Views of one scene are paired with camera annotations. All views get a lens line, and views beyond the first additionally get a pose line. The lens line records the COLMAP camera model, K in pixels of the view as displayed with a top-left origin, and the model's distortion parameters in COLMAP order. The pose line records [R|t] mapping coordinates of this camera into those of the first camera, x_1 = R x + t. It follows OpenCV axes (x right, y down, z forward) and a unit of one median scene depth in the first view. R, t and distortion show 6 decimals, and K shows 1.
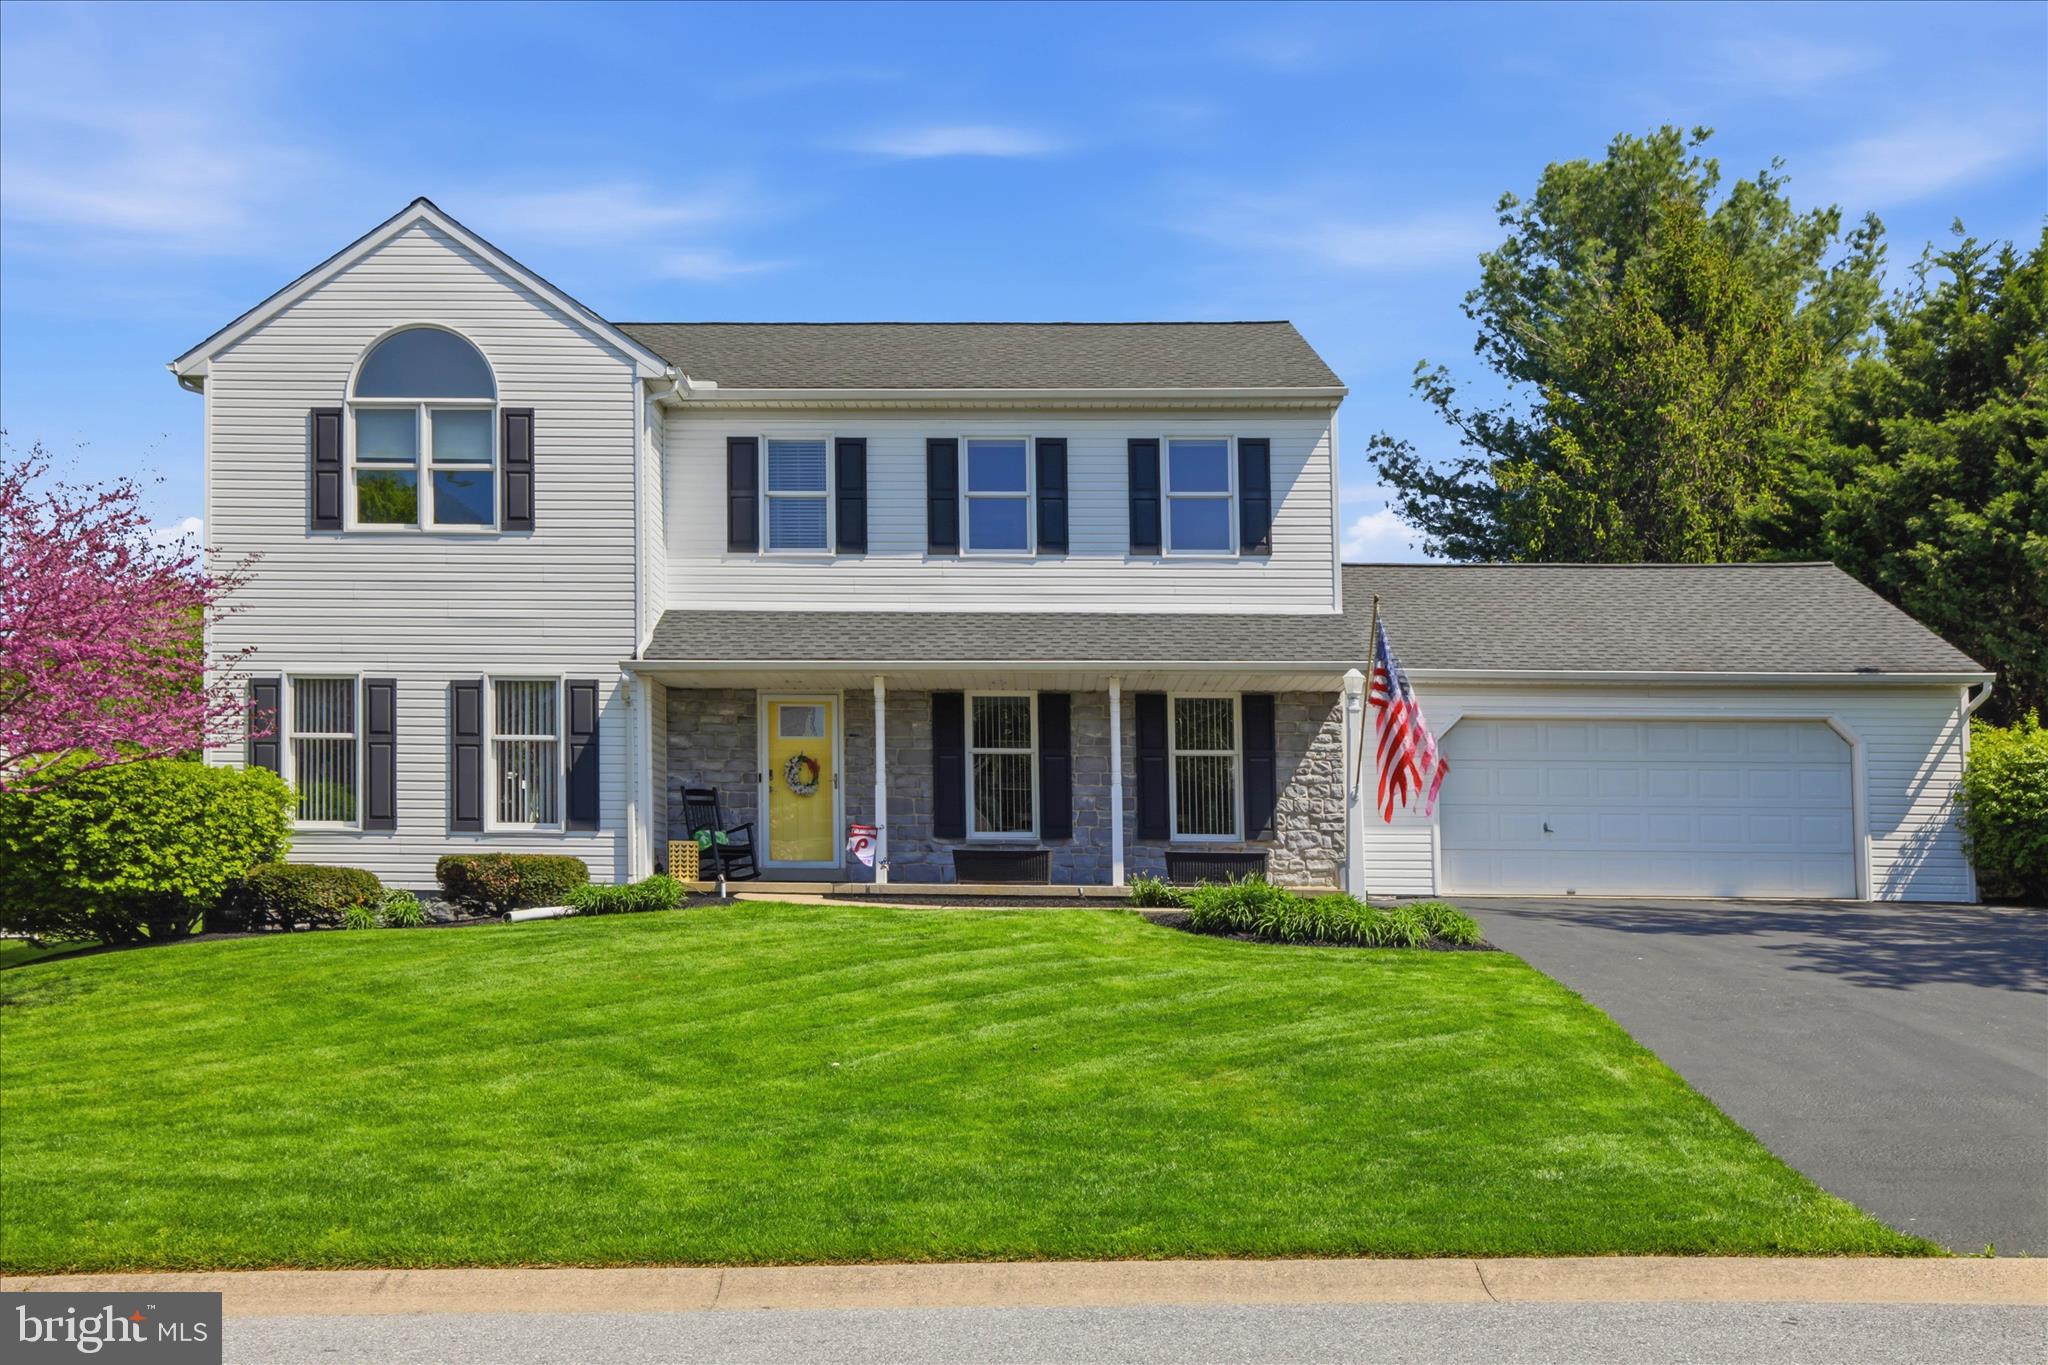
lens RADIAL K [[1760.8, 0, 1026.6], [0, 1760.8, 740.2], [0, 0, 1]] dist [0.030516, 0.005838]
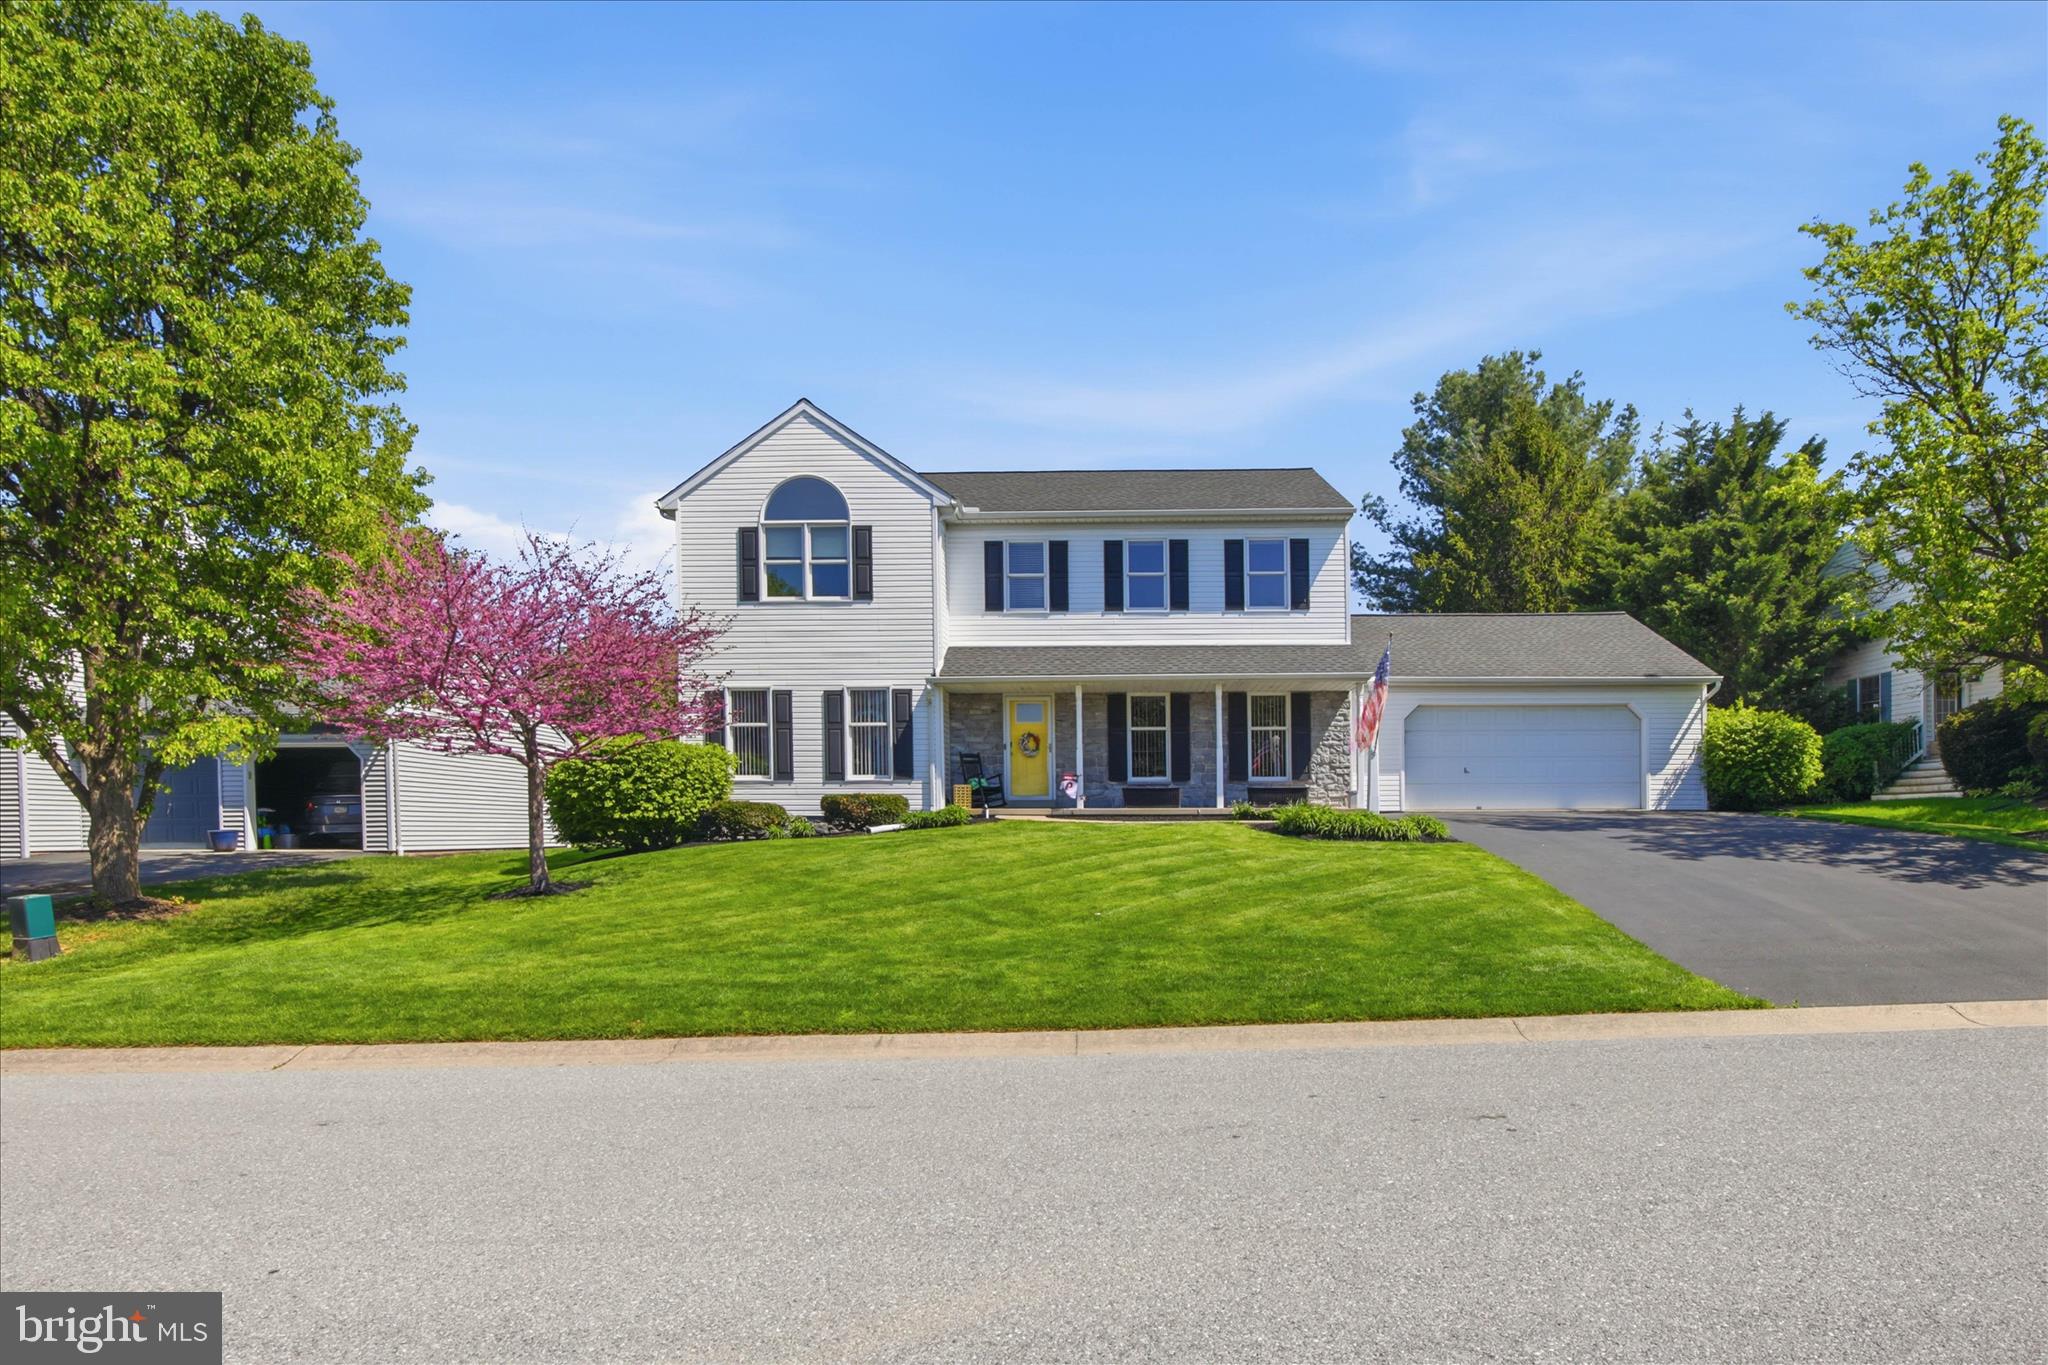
lens RADIAL K [[1047.8, 0, 1023.9], [0, 1047.8, 789.8], [0, 0, 1]] dist [-0.023955, -0.000195]
pose [[0.999861, -0.013393, 0.009914, -0.148538], [0.012772, 0.998103, 0.060226, 0.002730], [-0.010702, -0.060091, 0.998136, 0.003219]]
